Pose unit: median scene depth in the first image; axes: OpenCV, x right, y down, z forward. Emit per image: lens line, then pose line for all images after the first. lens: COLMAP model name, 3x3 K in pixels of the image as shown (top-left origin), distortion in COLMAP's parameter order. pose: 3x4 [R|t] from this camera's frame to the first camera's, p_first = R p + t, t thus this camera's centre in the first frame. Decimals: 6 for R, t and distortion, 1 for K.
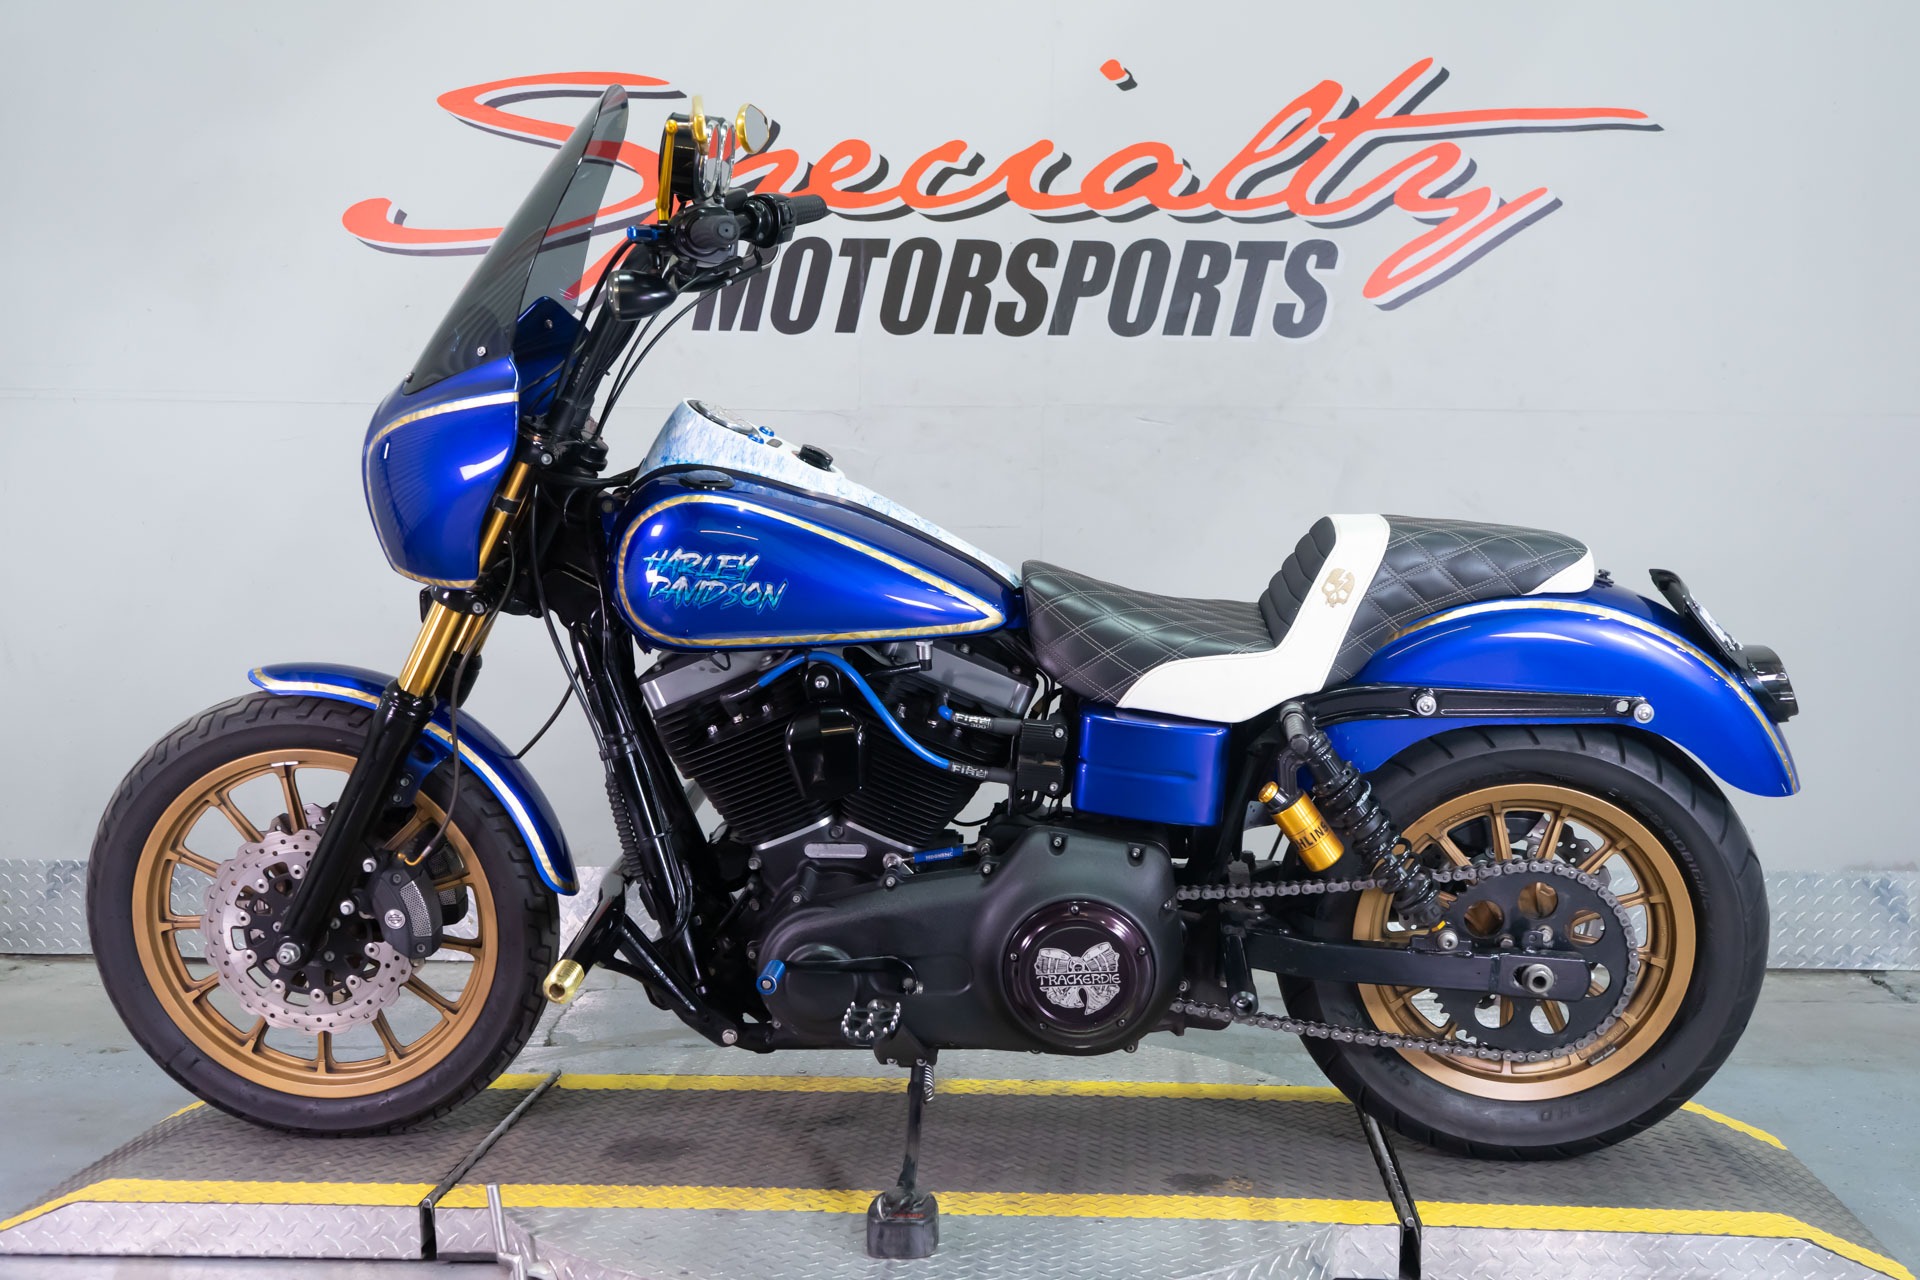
lens RADIAL K [[2147.1, 0, 946.5], [0, 2147.1, 650.8], [0, 0, 1]] dist [0.014286, 0.000000]
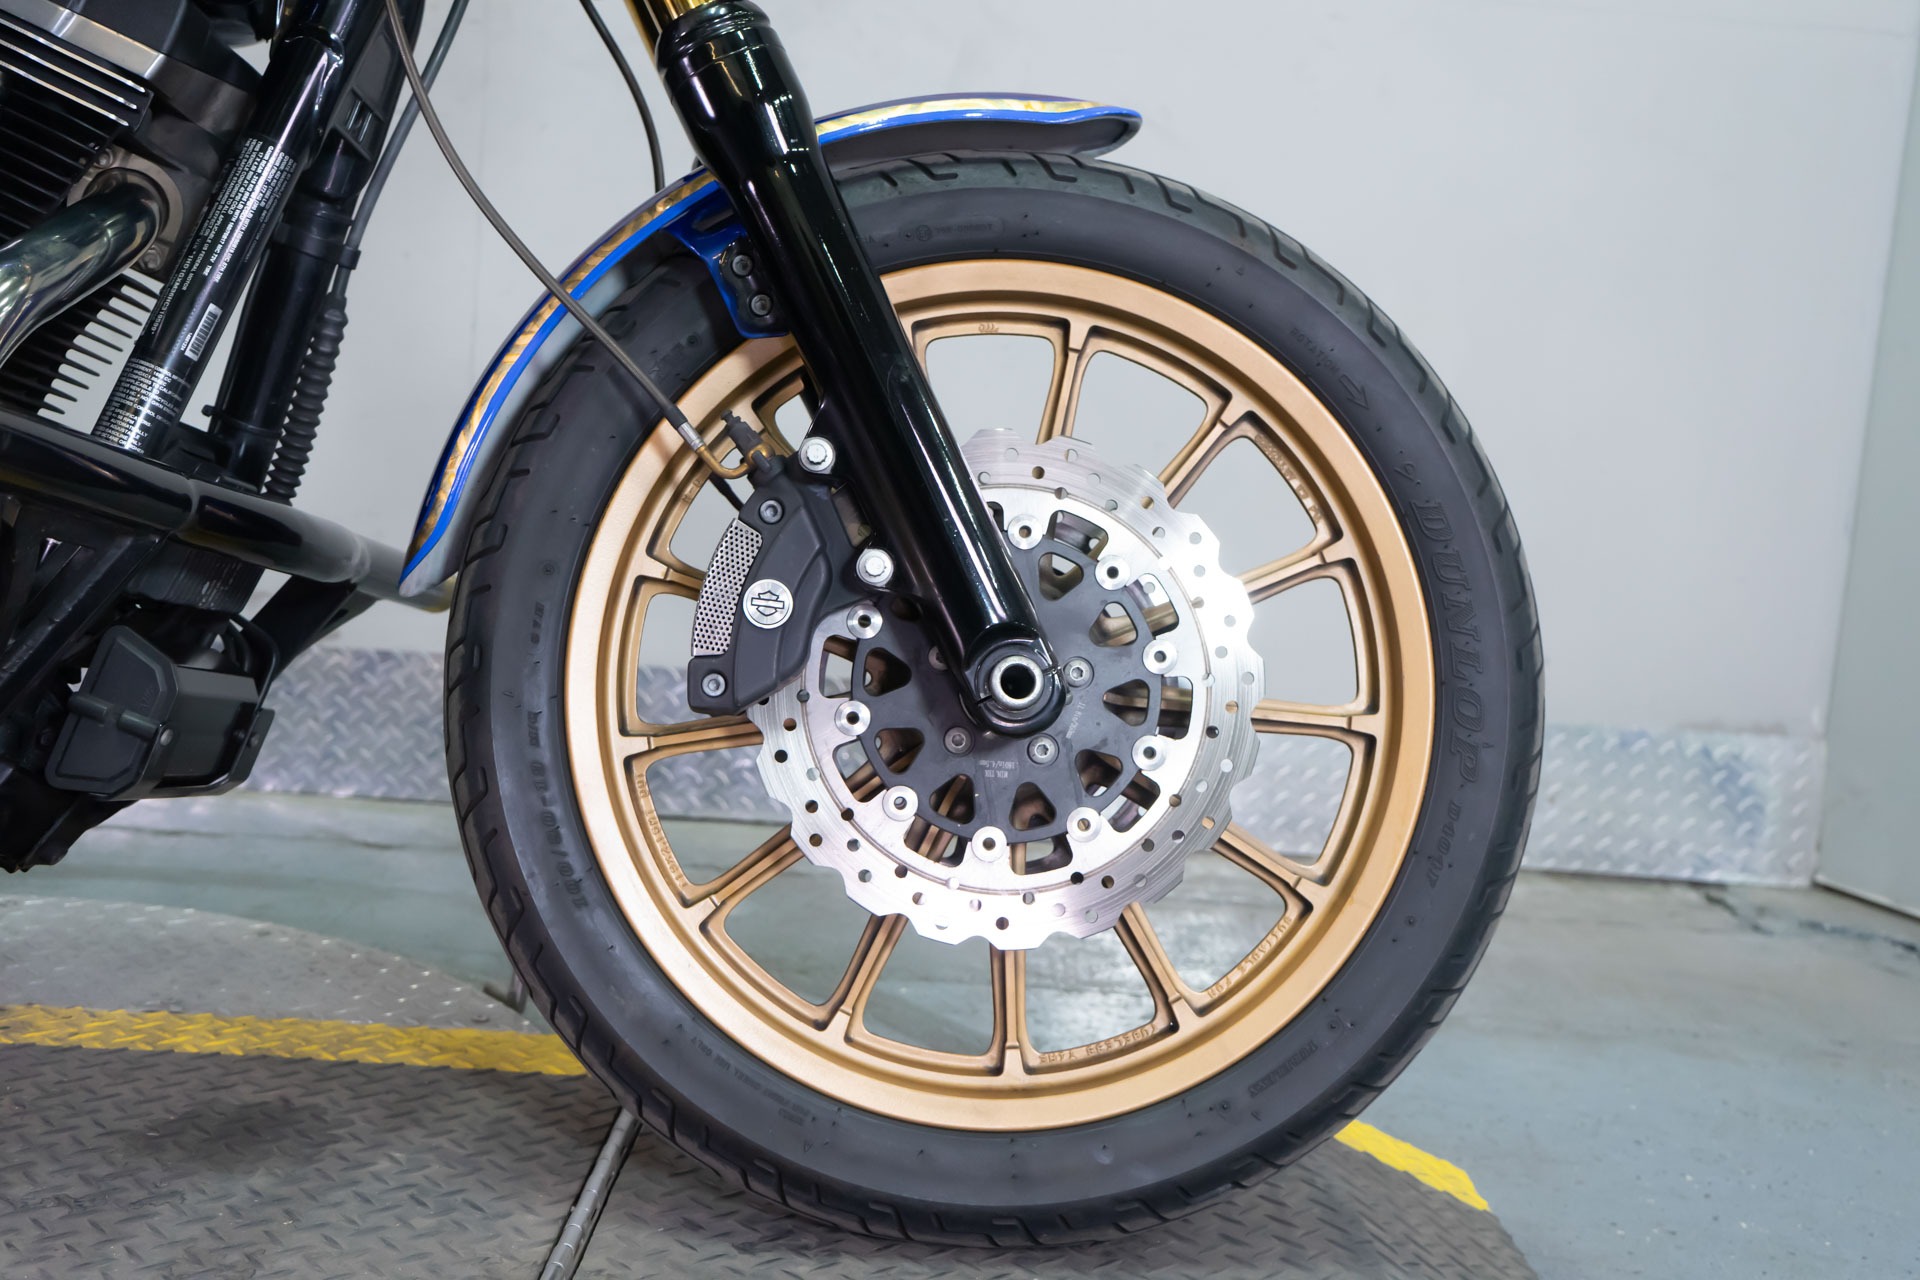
lens RADIAL K [[1956.4, 0, 968.6], [0, 1956.4, 648.4], [0, 0, 1]] dist [0.004149, 0.000000]
pose [[0.996698, 0.064076, 0.049882, 0.170194], [-0.066463, 0.996645, 0.047760, 0.063766], [-0.046655, -0.050918, 0.997613, 0.416730]]
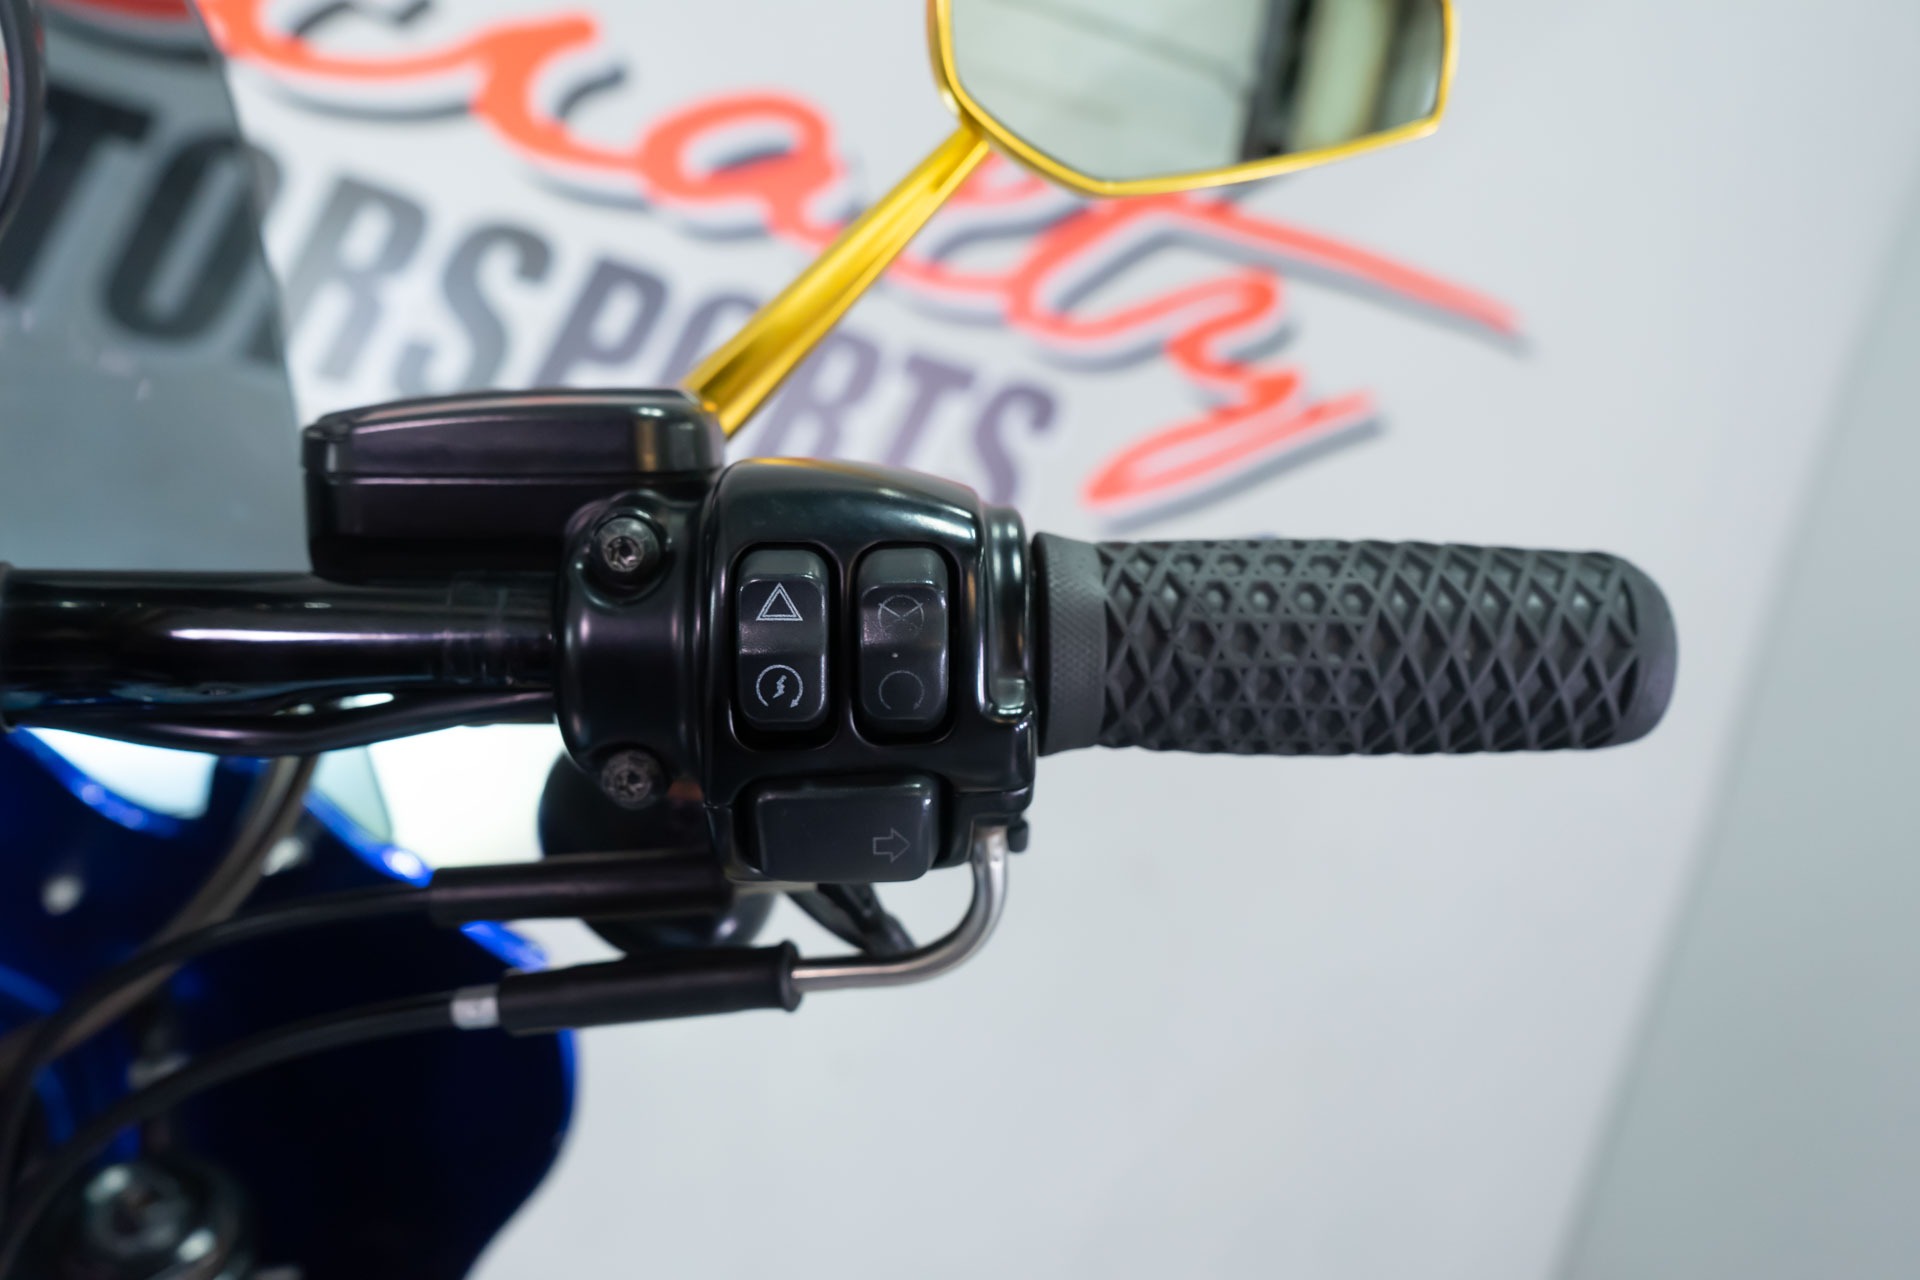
lens RADIAL K [[1567.8, 0, 977.8], [0, 1567.8, 640.8], [0, 0, 1]] dist [-0.018024, 0.016344]
pose [[0.848805, 0.169252, 0.500884, -0.027003], [-0.227118, 0.972235, 0.056352, -0.146501], [-0.477439, -0.161592, 0.863678, 0.654409]]
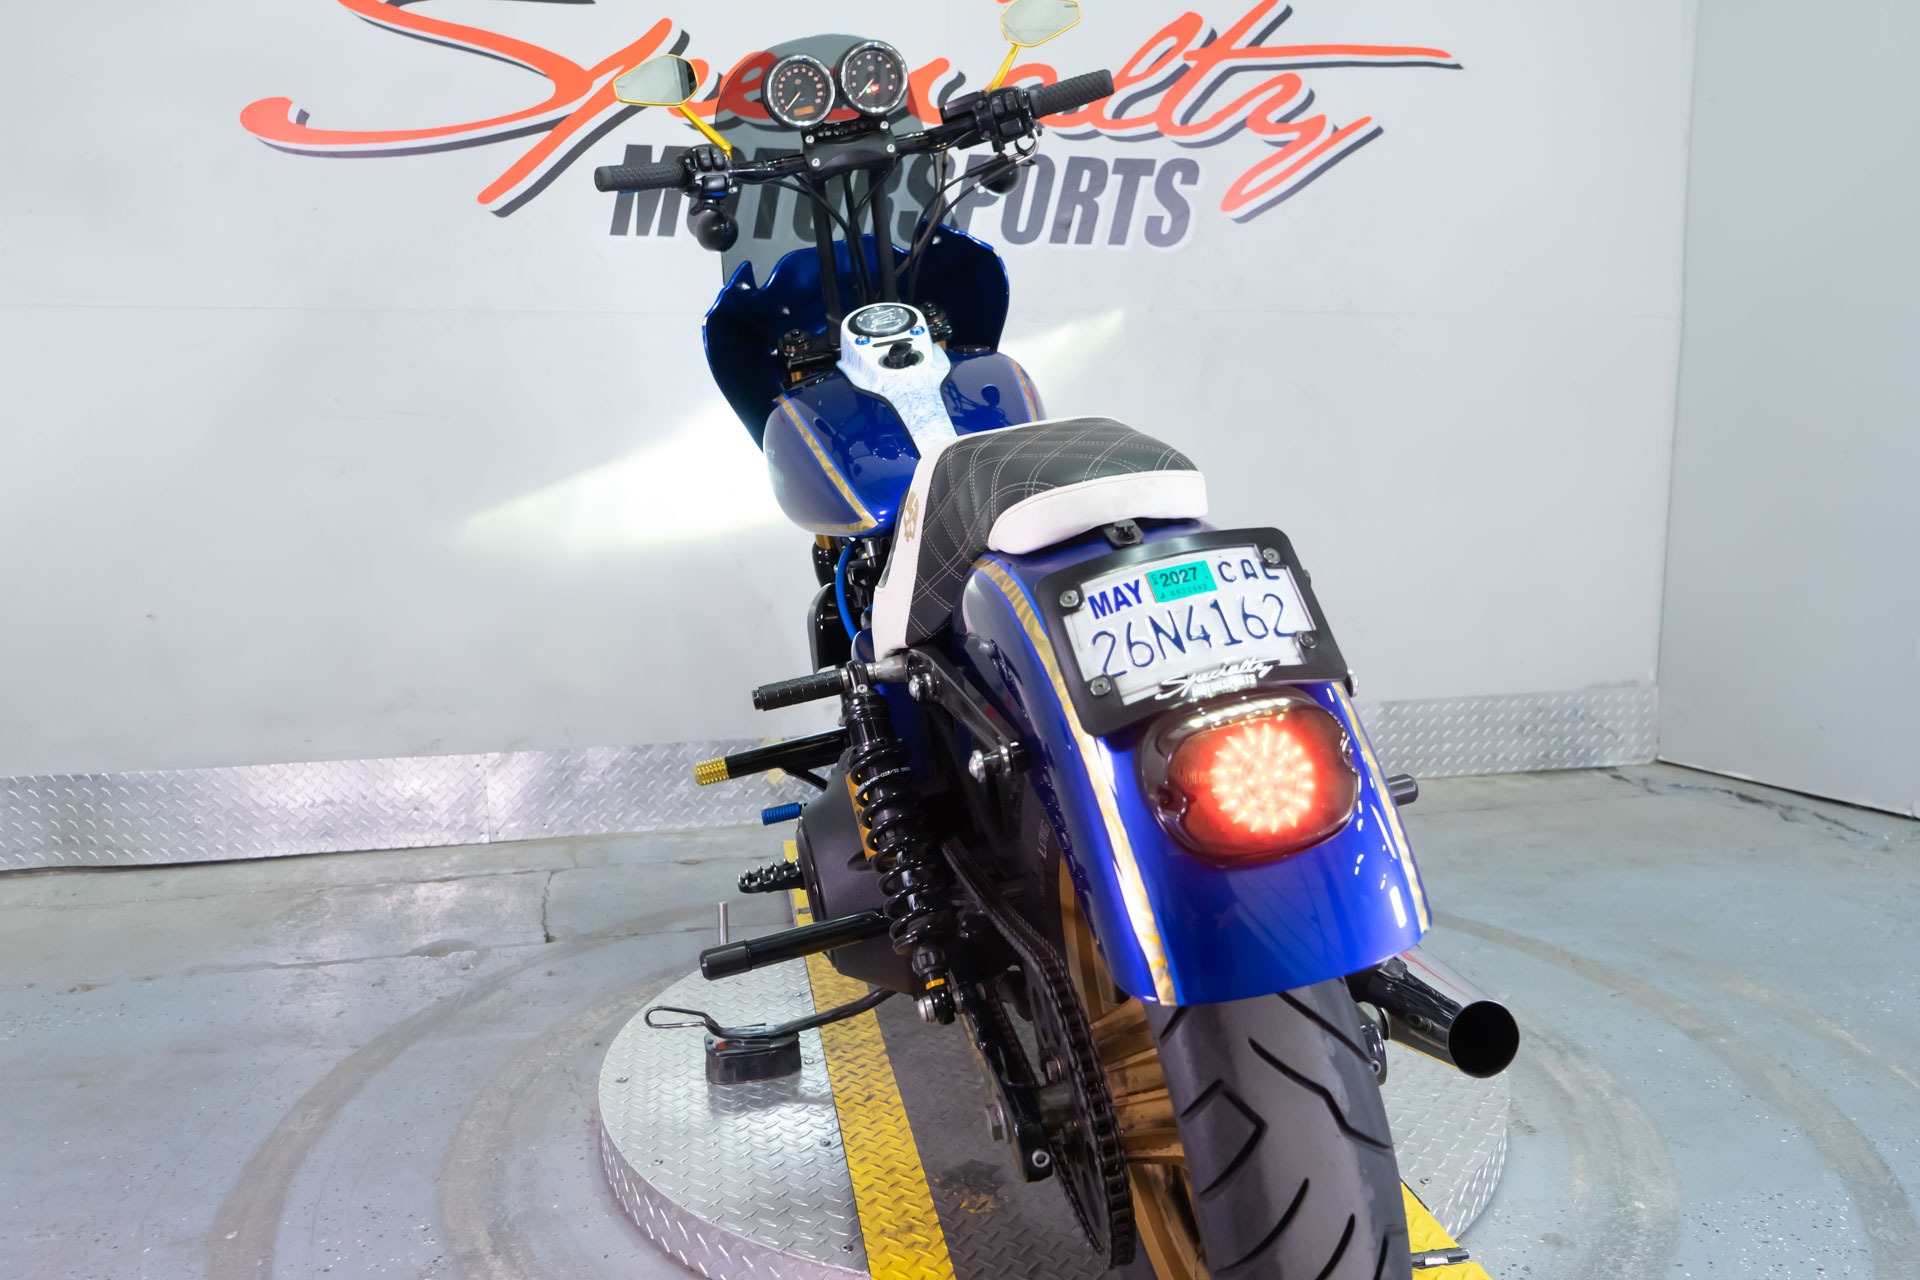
lens RADIAL K [[1567.8, 0, 970.8], [0, 1567.8, 643.8], [0, 0, 1]] dist [-0.018024, 0.016344]
pose [[0.971430, -0.050587, 0.231873, -0.136726], [0.029393, 0.995141, 0.093968, -0.019038], [-0.235500, -0.084468, 0.968197, 0.213796]]
